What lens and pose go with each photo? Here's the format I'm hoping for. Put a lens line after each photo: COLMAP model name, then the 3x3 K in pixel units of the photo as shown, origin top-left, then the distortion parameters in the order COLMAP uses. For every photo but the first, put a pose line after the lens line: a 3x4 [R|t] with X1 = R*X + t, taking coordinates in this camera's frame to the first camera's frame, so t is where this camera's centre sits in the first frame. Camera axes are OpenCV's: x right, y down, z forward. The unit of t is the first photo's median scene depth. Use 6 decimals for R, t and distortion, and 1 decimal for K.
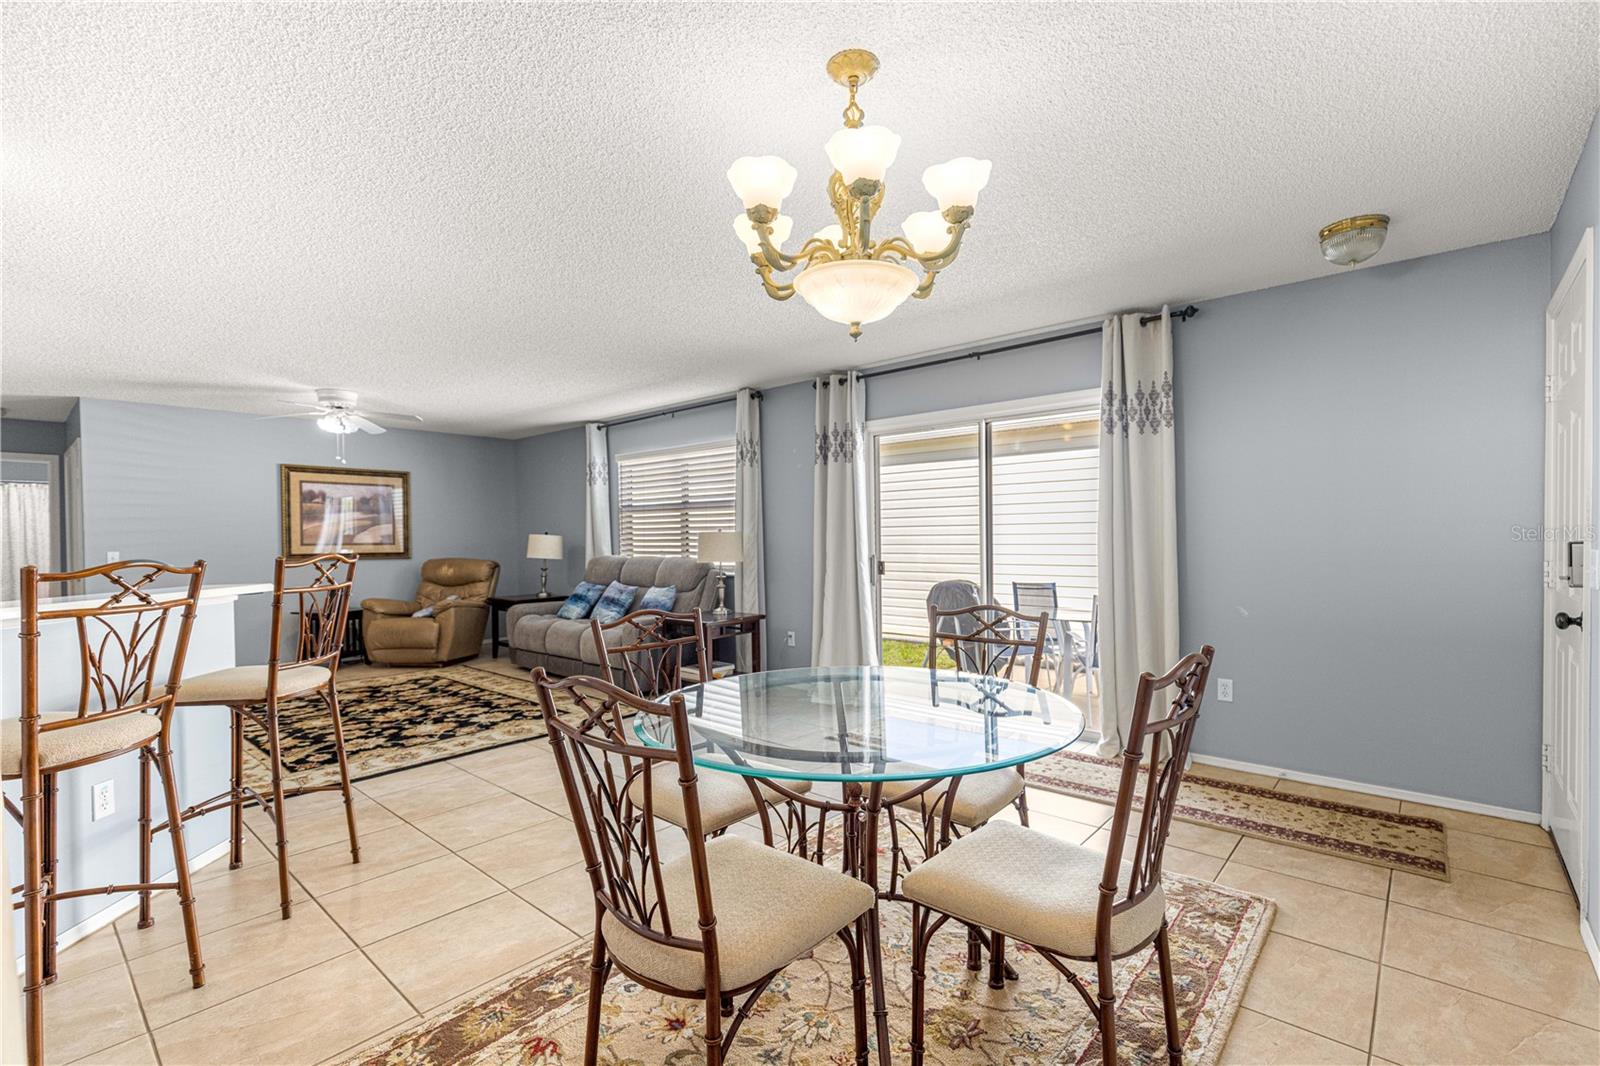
lens RADIAL K [[714.2, 0, 806.6], [0, 714.2, 544.0], [0, 0, 1]] dist [0.009460, -0.000605]
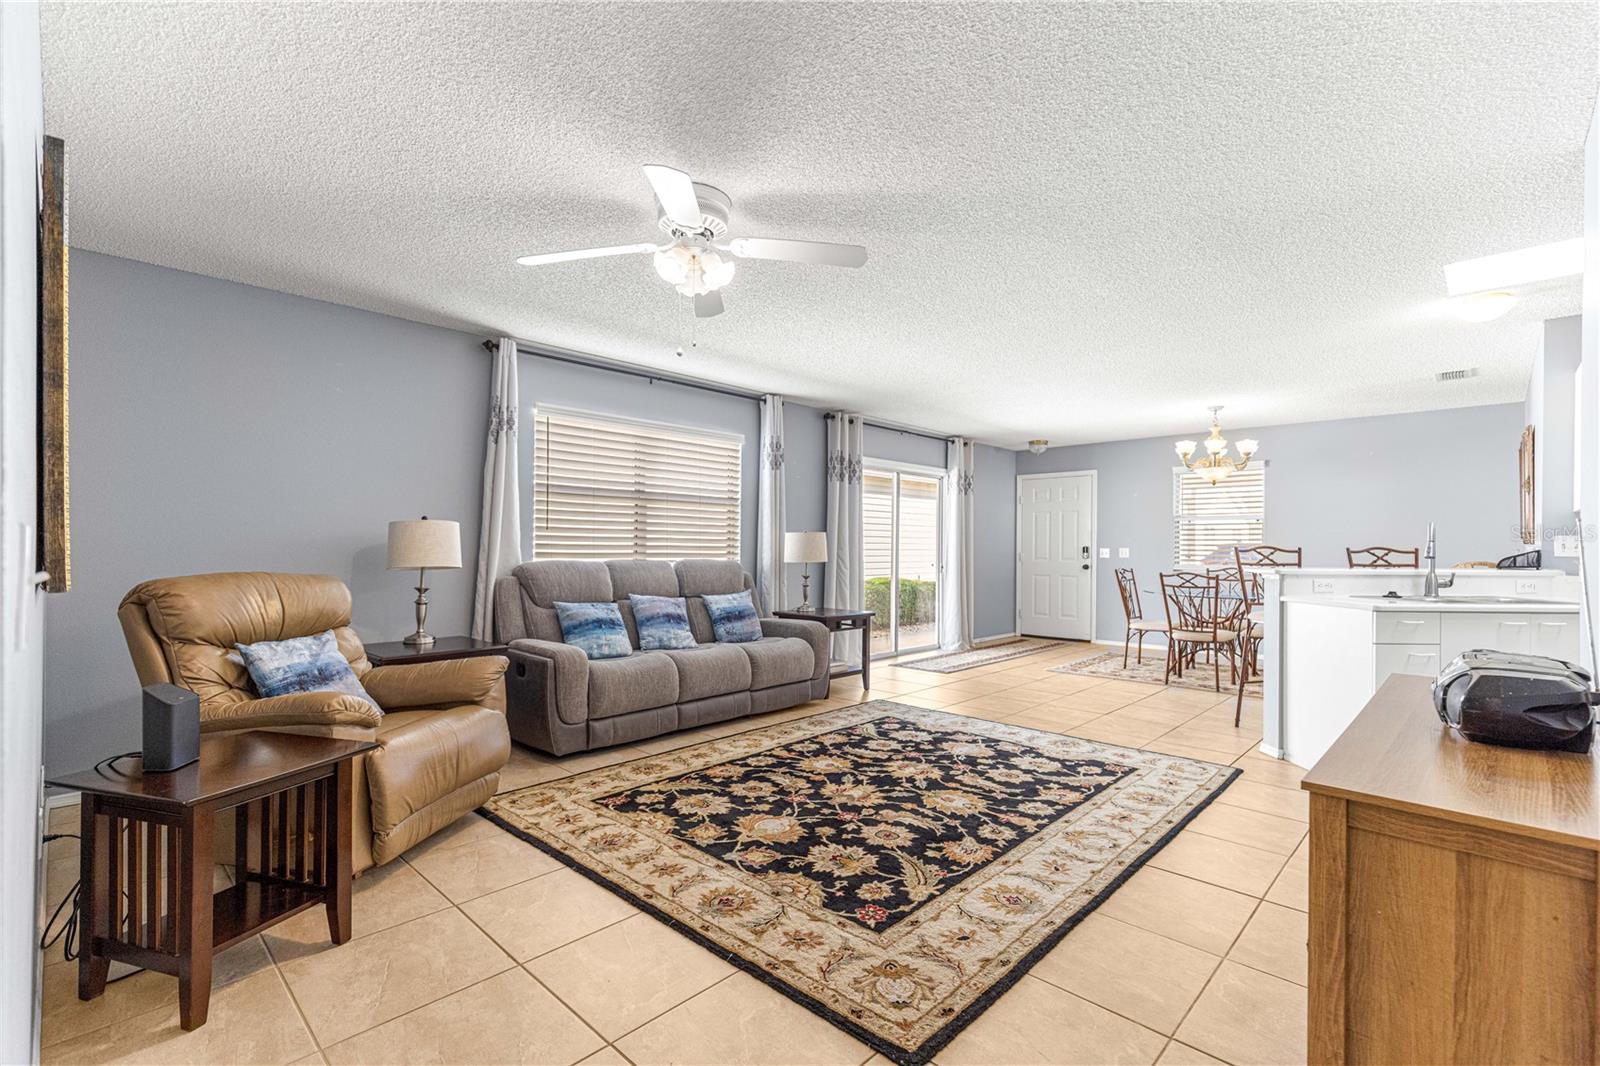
lens RADIAL K [[714.2, 0, 806.6], [0, 714.2, 544.0], [0, 0, 1]] dist [0.009460, -0.000605]
pose [[0.039226, 0.016241, 0.999098, -1.010970], [0.003727, 0.999859, -0.016400, 0.014448], [-0.999223, 0.004367, 0.039160, 0.830671]]
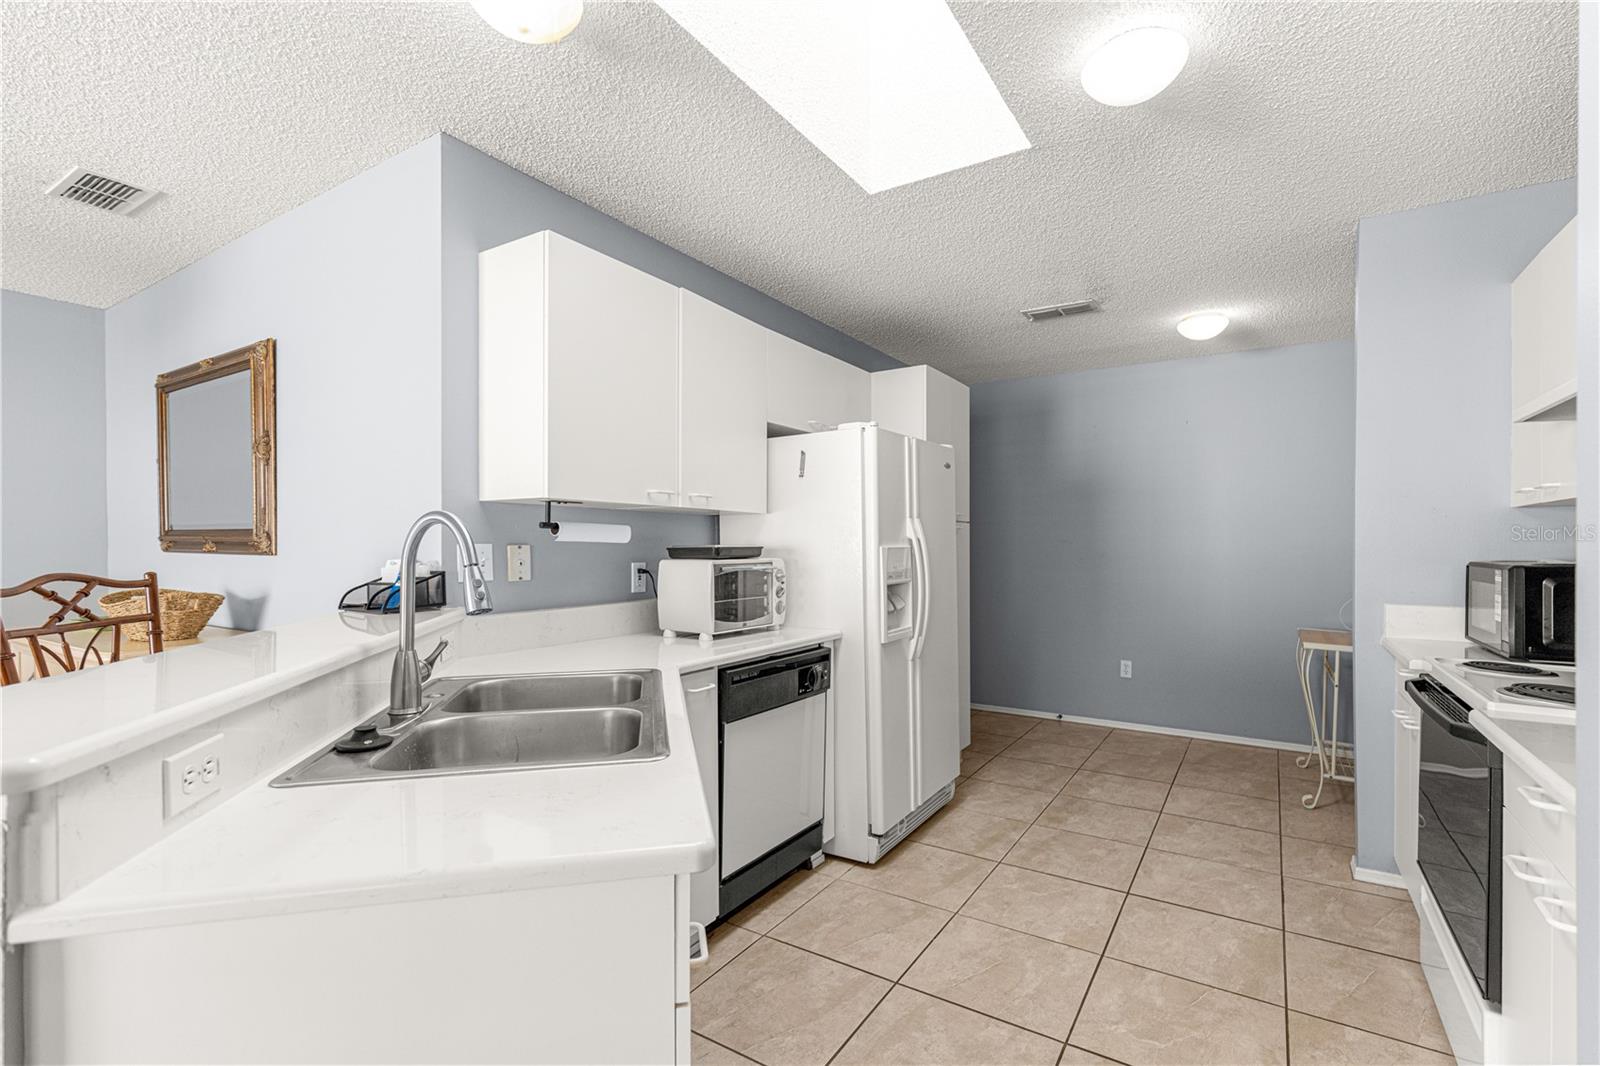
lens RADIAL K [[724.8, 0, 803.1], [0, 724.8, 554.7], [0, 0, 1]] dist [0.008806, -0.000119]
pose [[-0.989045, 0.014053, -0.146942, -0.475009], [0.010372, 0.999614, 0.025790, -0.003708], [0.147248, 0.023984, -0.988809, 0.570485]]
